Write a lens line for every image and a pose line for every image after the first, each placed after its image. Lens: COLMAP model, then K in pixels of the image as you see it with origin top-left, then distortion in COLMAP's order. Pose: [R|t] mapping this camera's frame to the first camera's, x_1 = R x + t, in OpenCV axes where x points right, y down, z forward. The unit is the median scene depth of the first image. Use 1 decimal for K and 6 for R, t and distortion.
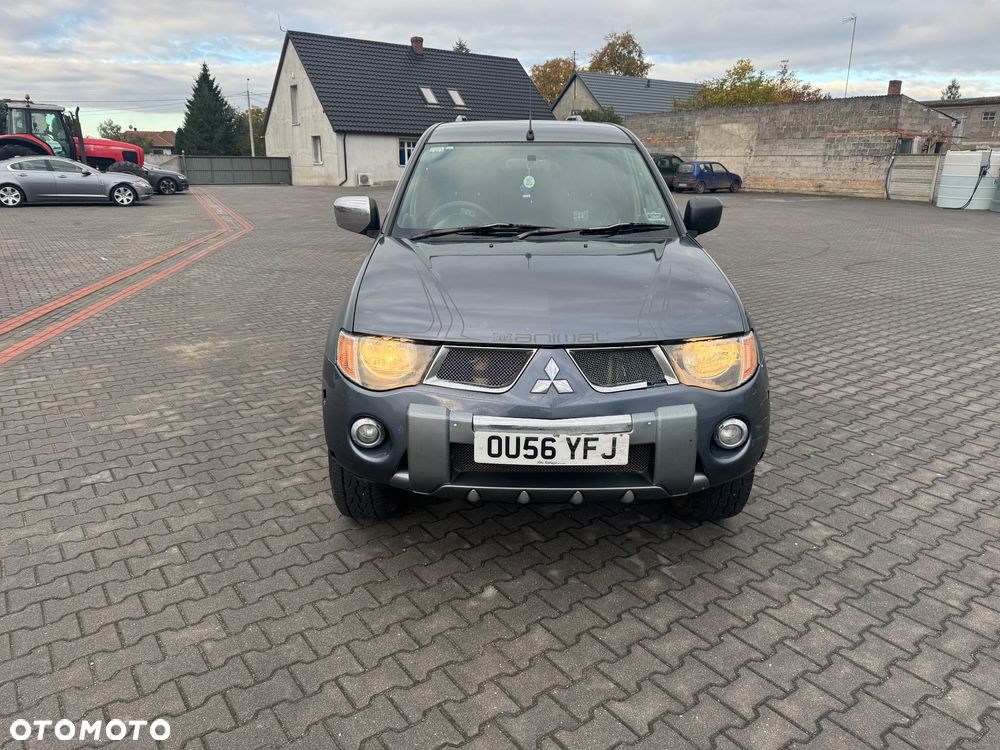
lens RADIAL K [[711.9, 0, 498.6], [0, 711.9, 369.9], [0, 0, 1]] dist [0.022006, -0.033424]
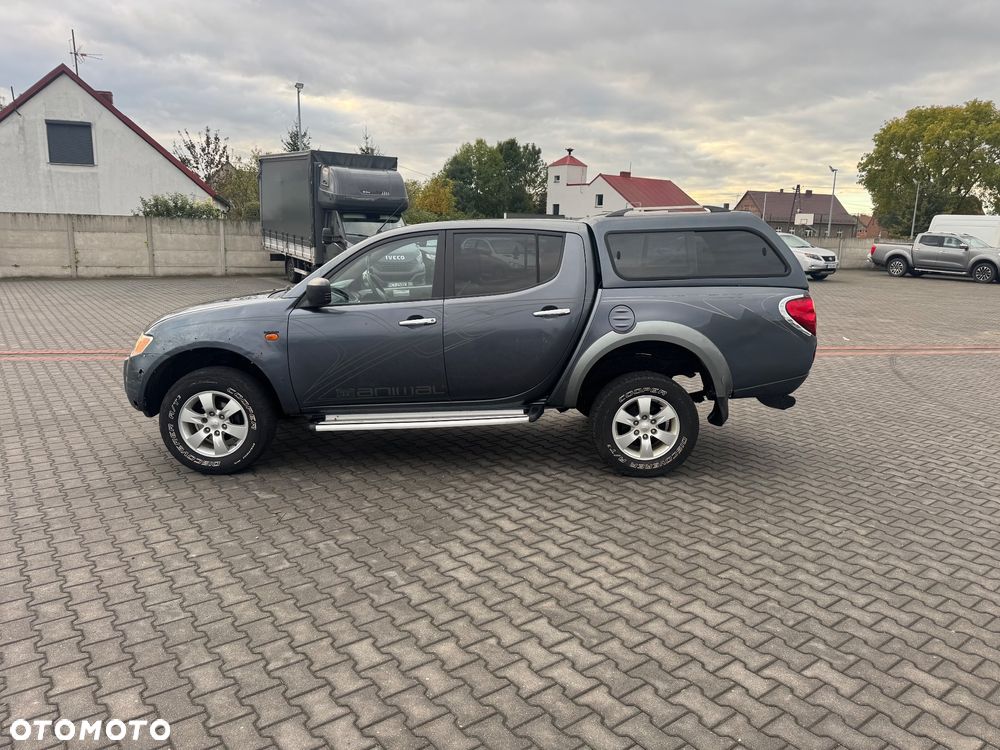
lens RADIAL K [[693.4, 0, 496.1], [0, 693.4, 375.6], [0, 0, 1]] dist [0.083862, -0.120154]
pose [[0.007538, 0.189928, -0.981769, 1.490947], [-0.301607, 0.936506, 0.178856, -0.381548], [0.953403, 0.294760, 0.064343, 1.225885]]
